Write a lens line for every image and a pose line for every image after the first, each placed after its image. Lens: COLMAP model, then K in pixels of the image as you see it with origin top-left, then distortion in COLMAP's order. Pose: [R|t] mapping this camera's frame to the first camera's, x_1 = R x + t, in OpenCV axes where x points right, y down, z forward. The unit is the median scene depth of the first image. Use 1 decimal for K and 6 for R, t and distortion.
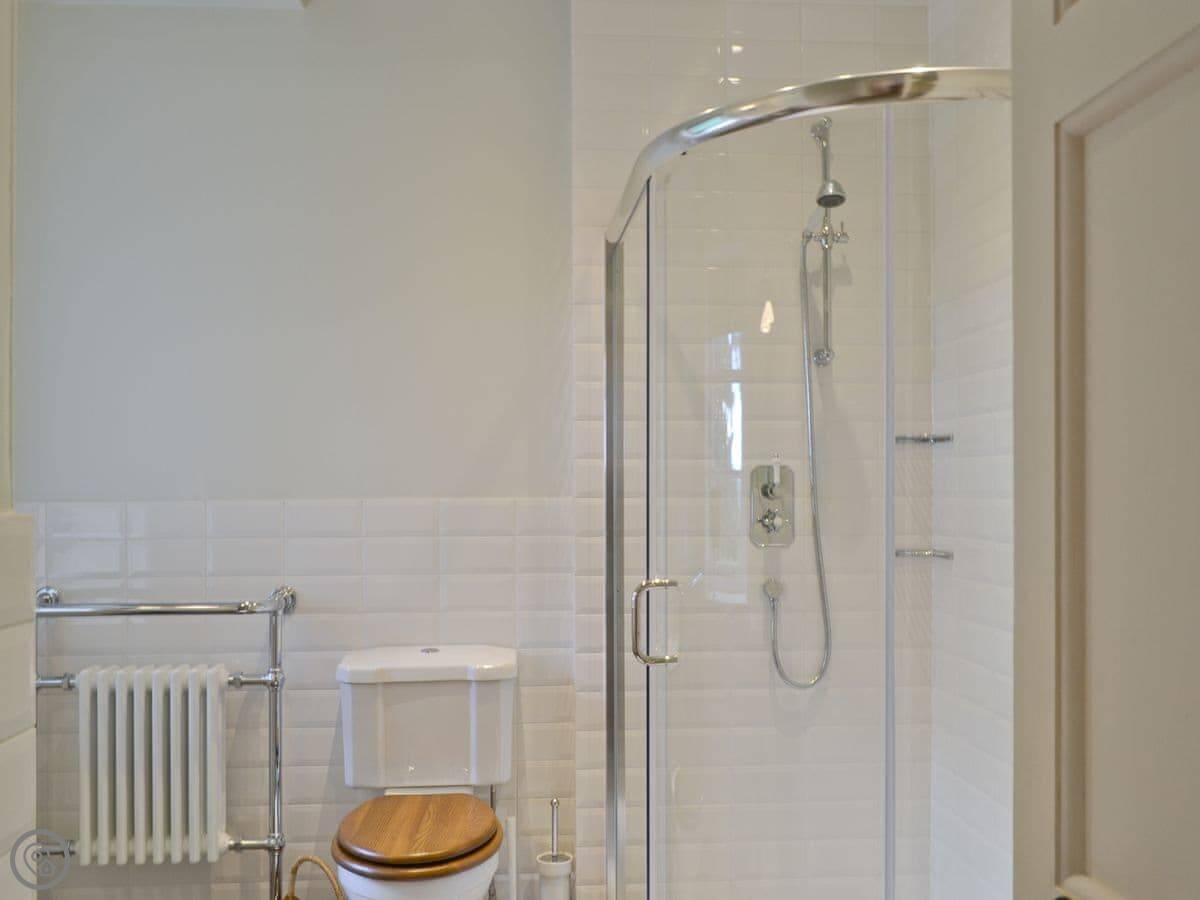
lens RADIAL K [[1104.3, 0, 601.9], [0, 1104.3, 466.7], [0, 0, 1]] dist [-0.046934, 0.022979]
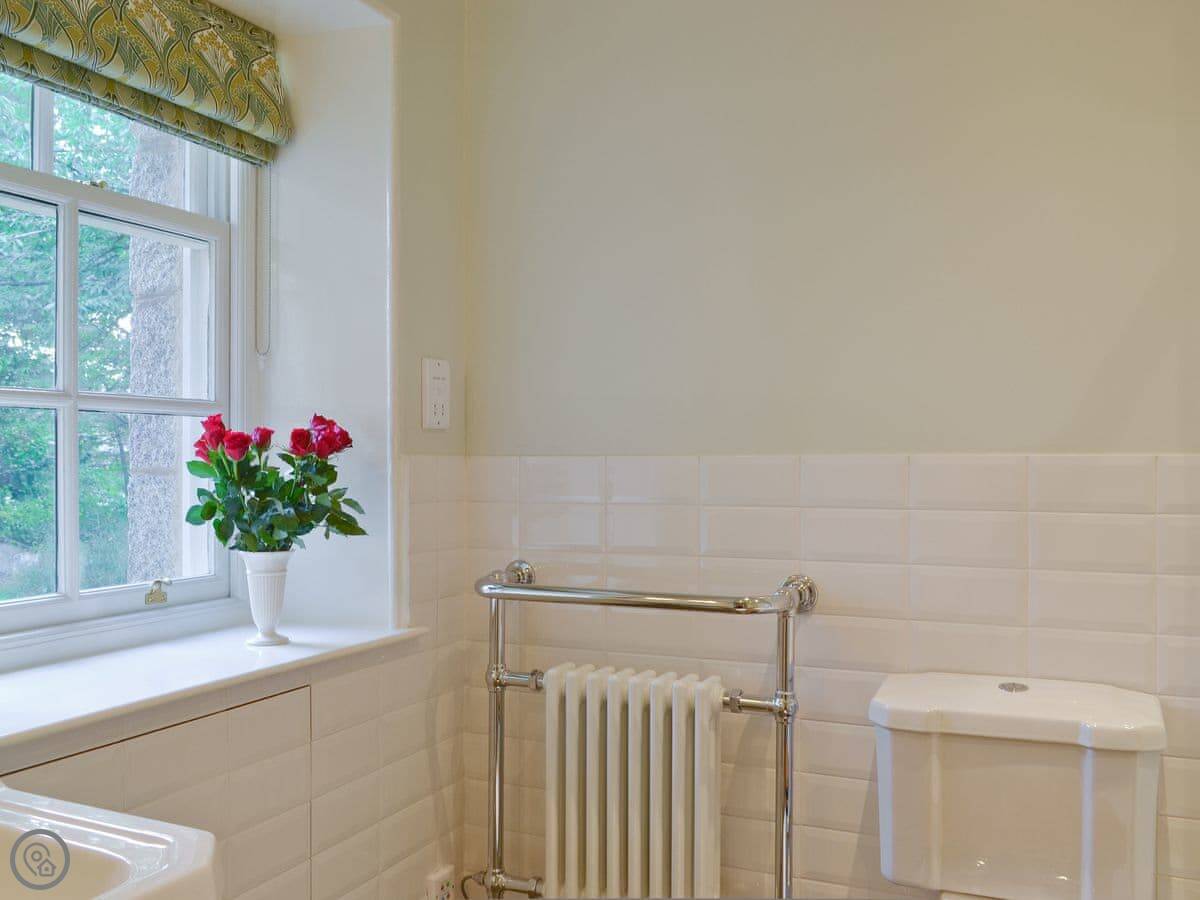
lens RADIAL K [[1104.3, 0, 601.9], [0, 1104.3, 466.7], [0, 0, 1]] dist [-0.046934, 0.022979]
pose [[0.886028, 0.007626, -0.463569, -0.071039], [0.009660, 0.999344, 0.034903, 0.011303], [0.463531, -0.035403, 0.885373, 0.312095]]
